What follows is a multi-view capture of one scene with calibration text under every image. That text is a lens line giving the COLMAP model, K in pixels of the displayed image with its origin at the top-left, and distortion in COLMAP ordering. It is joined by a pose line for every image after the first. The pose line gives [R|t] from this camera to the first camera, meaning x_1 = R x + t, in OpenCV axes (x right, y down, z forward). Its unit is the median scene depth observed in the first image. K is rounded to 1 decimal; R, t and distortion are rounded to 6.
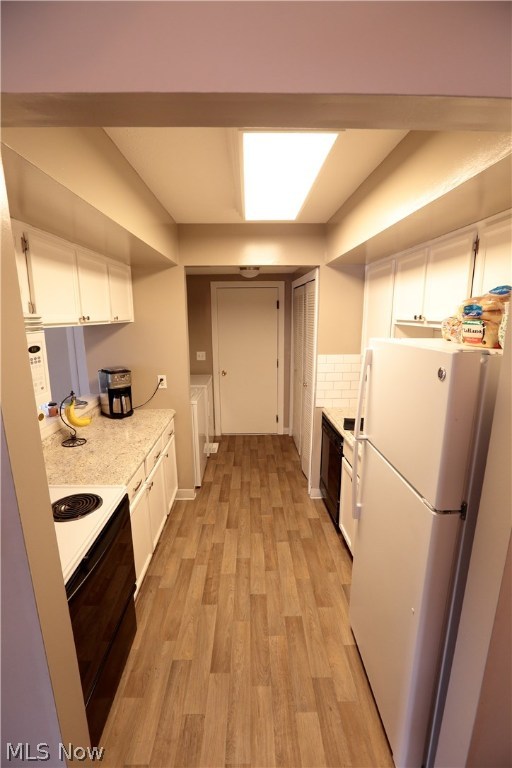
lens RADIAL K [[339.7, 0, 263.4], [0, 339.7, 383.7], [0, 0, 1]] dist [-0.022596, 0.001117]
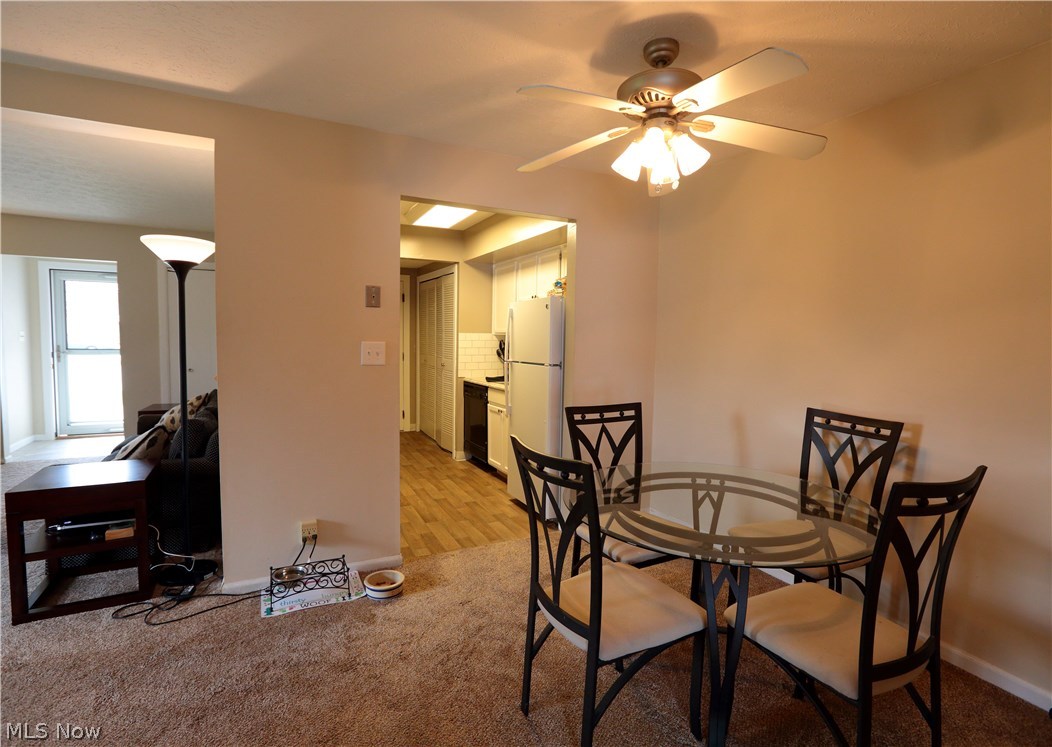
lens RADIAL K [[540.5, 0, 522.9], [0, 540.5, 376.9], [0, 0, 1]] dist [-0.001372, -0.000019]
pose [[0.911910, -0.015204, 0.410109, -0.600101], [0.071158, 0.990035, -0.121521, 0.450920], [-0.404174, 0.139998, 0.903905, -1.151266]]
